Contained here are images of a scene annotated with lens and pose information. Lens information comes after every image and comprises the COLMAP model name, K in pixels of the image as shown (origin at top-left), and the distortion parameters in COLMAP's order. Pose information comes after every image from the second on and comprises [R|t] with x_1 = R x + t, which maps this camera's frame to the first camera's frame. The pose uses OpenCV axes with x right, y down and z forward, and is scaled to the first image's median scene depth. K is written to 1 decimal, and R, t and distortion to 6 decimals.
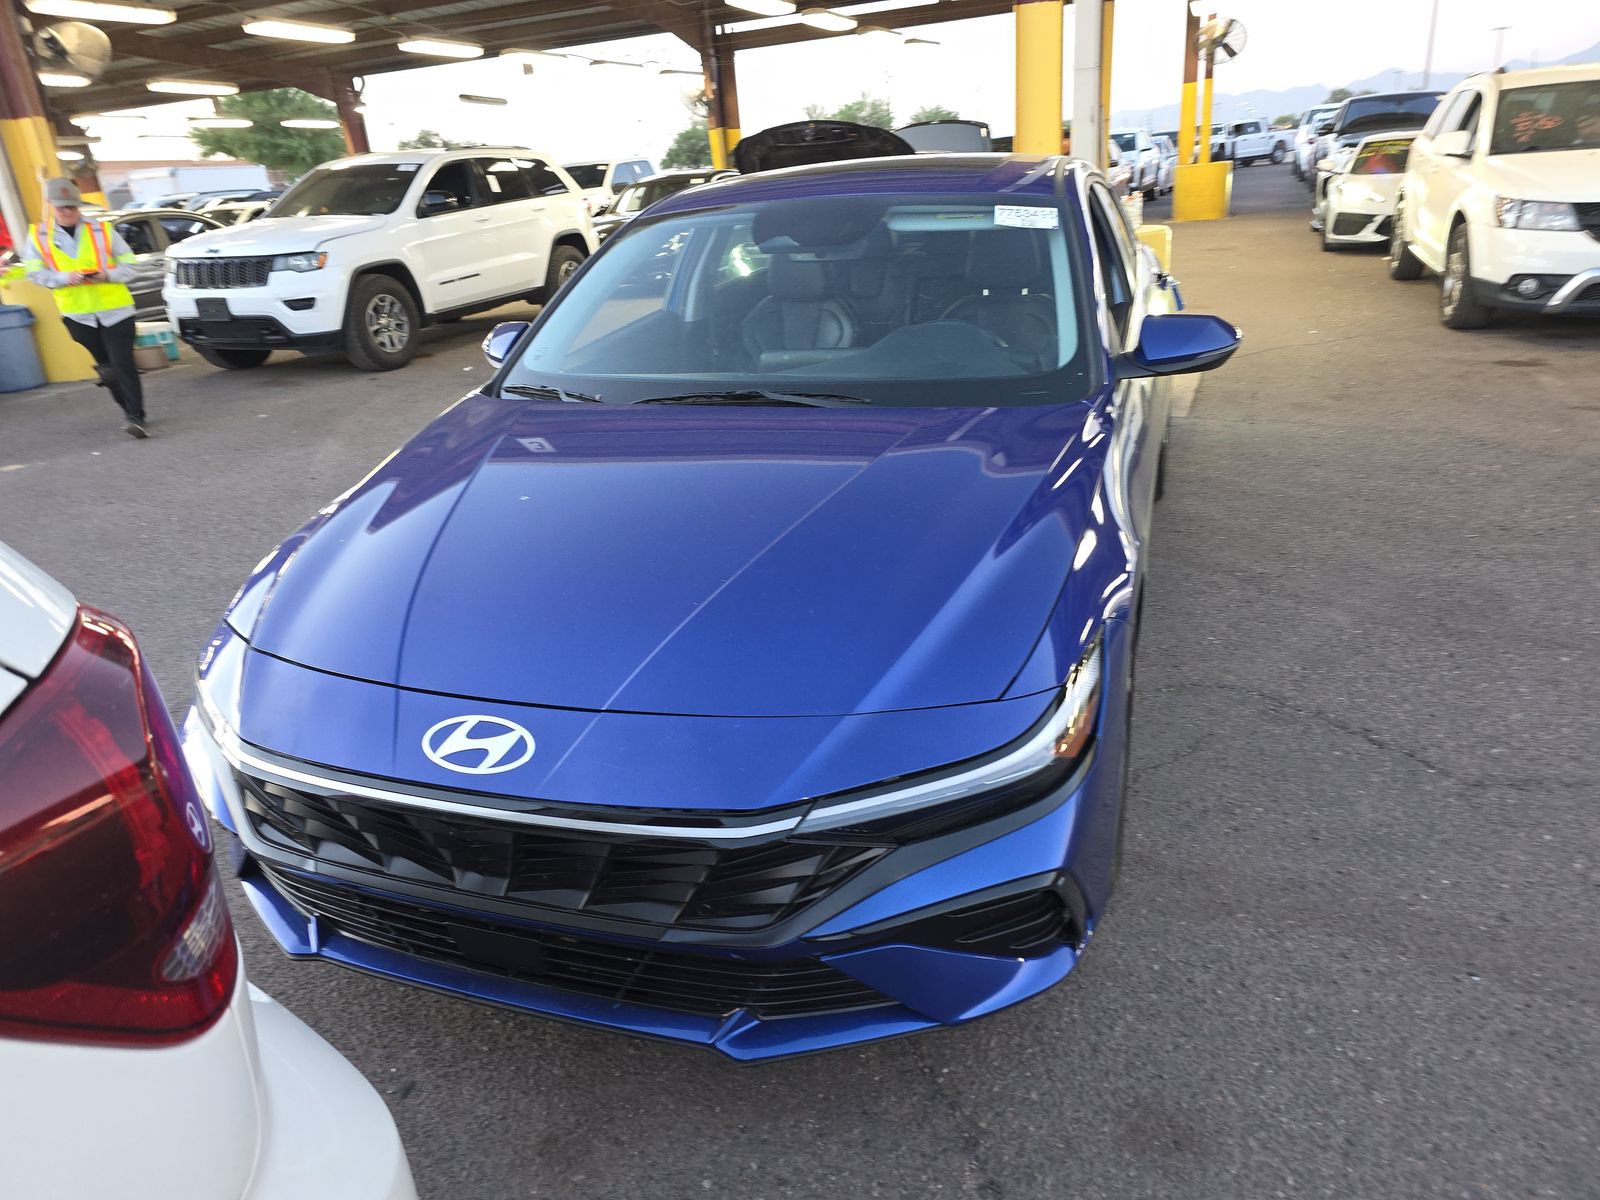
lens RADIAL K [[1060.9, 0, 802.3], [0, 1060.9, 612.6], [0, 0, 1]] dist [0.034645, -0.025946]
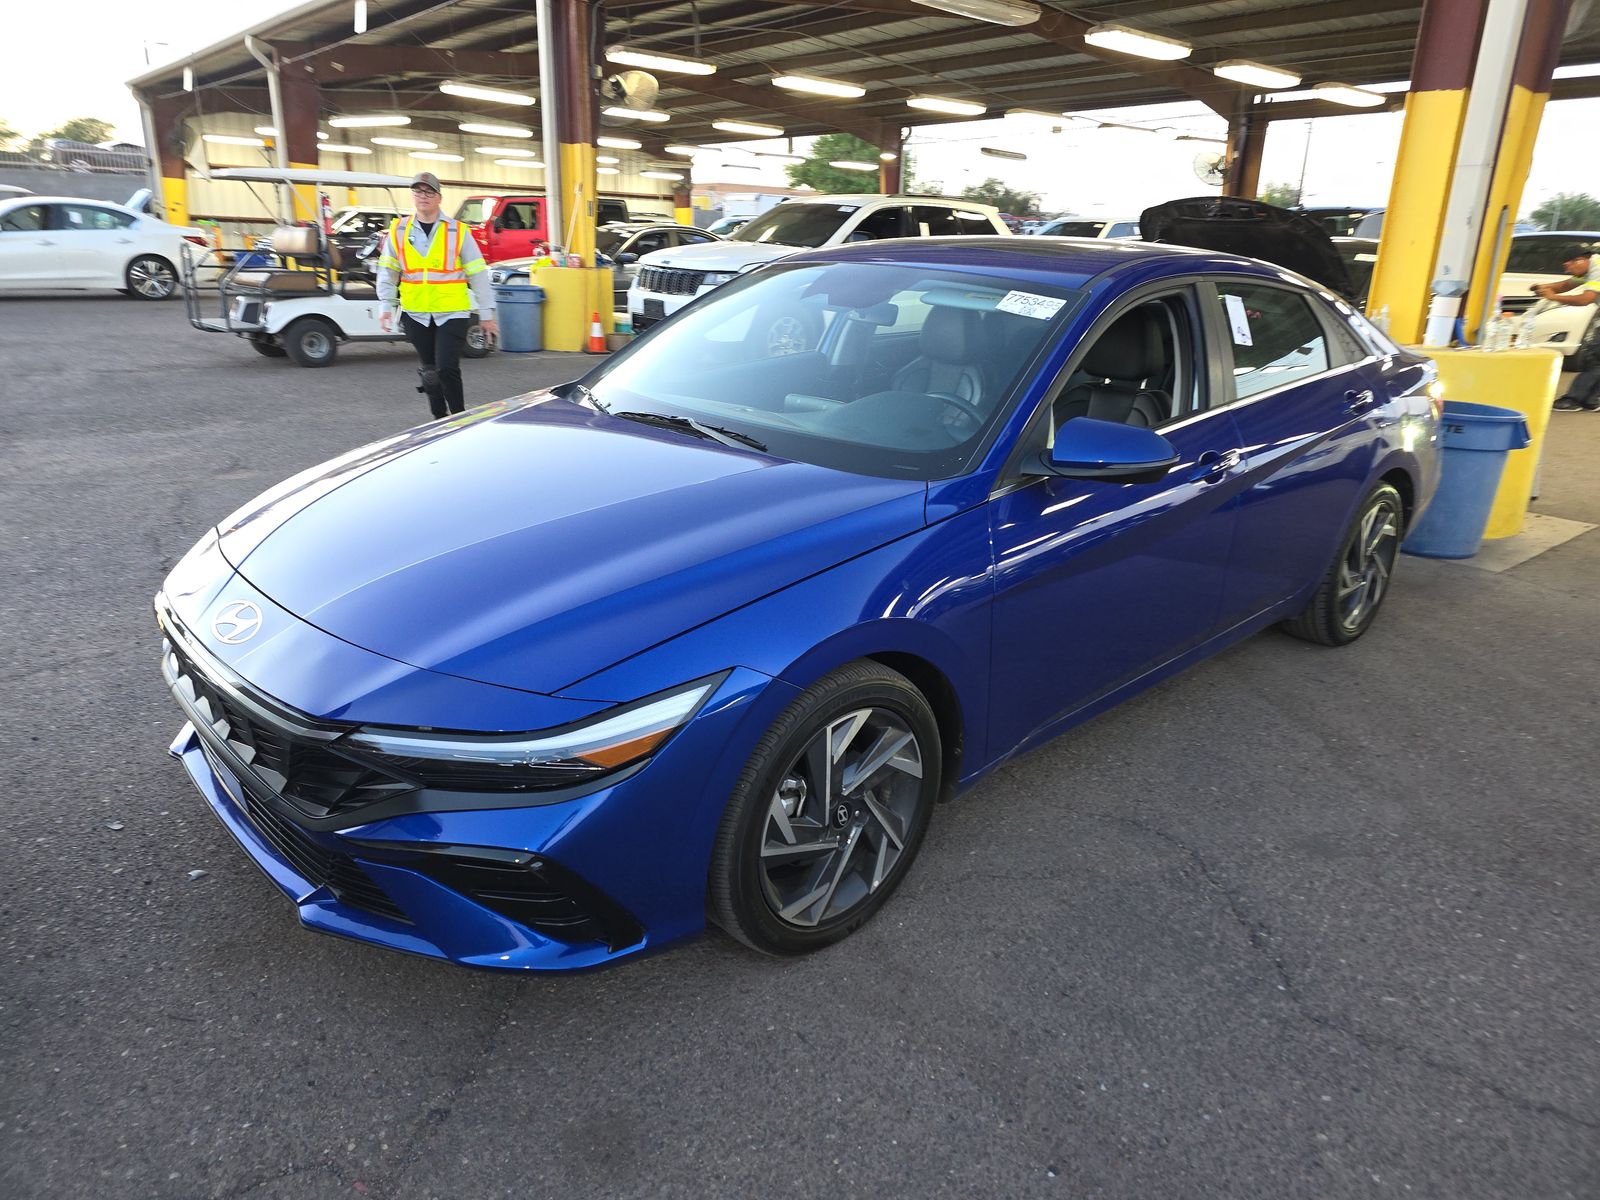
lens RADIAL K [[1060.9, 0, 794.6], [0, 1060.9, 592.3], [0, 0, 1]] dist [0.034645, -0.025946]
pose [[0.883717, 0.235782, -0.404290, 0.132971], [-0.259094, 0.965847, -0.003057, -0.013855], [0.389762, 0.107451, 0.914626, 0.008579]]
